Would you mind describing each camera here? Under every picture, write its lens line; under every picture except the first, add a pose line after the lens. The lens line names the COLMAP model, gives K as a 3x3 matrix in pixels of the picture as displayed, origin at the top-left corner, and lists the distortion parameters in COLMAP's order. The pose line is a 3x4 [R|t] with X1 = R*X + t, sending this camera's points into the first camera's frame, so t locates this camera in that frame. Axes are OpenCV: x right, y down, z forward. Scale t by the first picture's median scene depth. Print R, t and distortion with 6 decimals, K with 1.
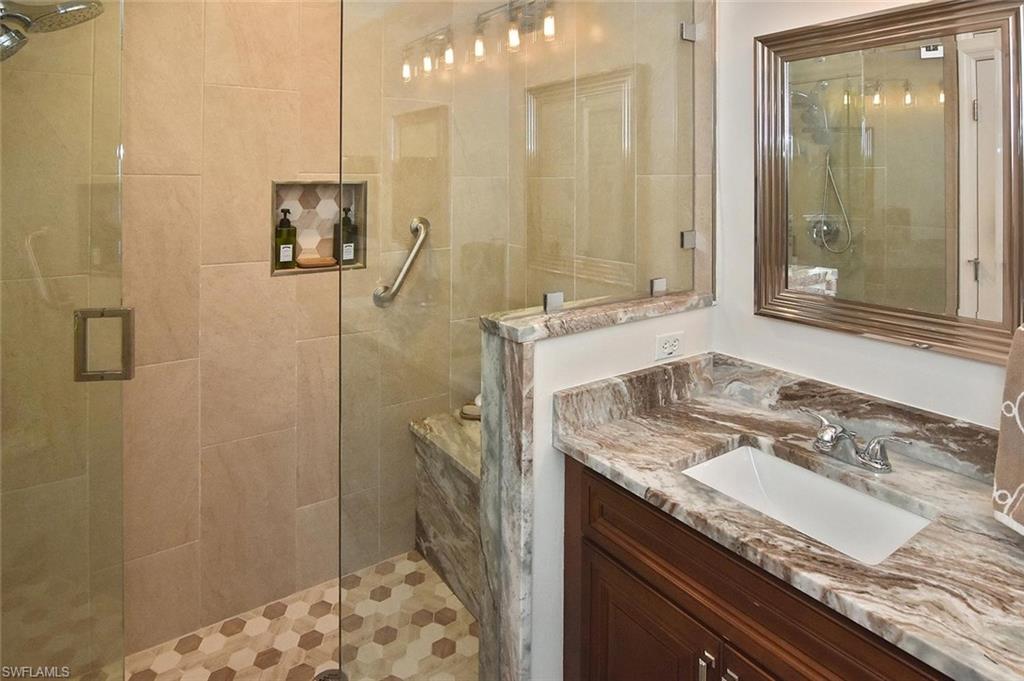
lens RADIAL K [[555.6, 0, 510.7], [0, 555.6, 319.9], [0, 0, 1]] dist [-0.000758, -0.000459]
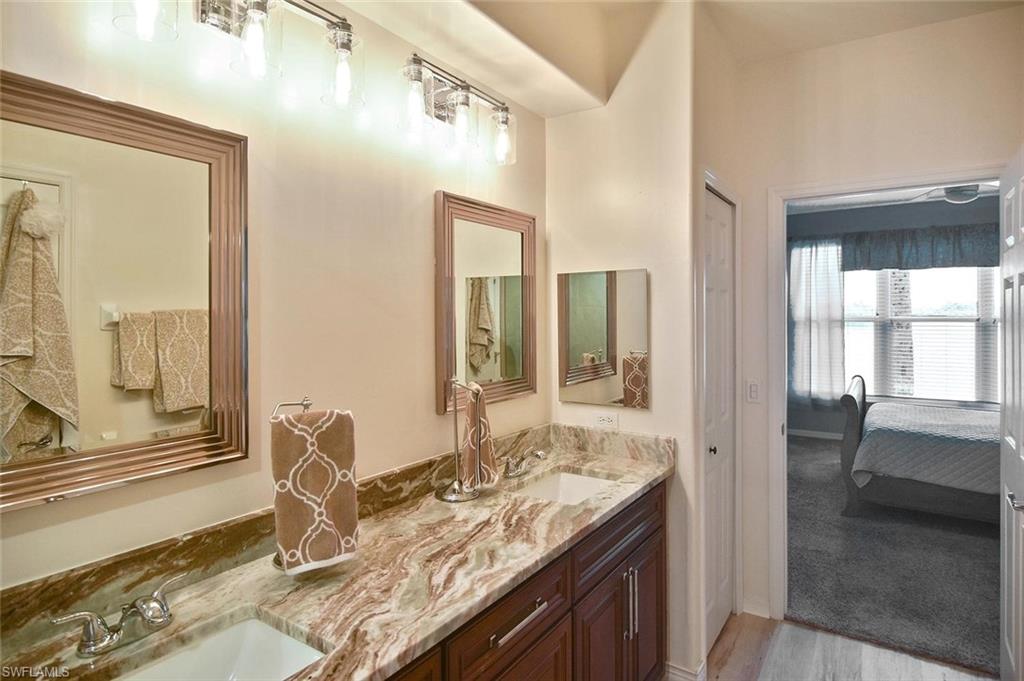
lens RADIAL K [[555.6, 0, 510.7], [0, 555.6, 319.9], [0, 0, 1]] dist [-0.000758, -0.000459]
pose [[-0.335222, 0.006057, 0.942120, -0.530561], [0.237399, 0.968256, 0.078246, -0.201183], [-0.911739, 0.249888, -0.326018, 0.894310]]
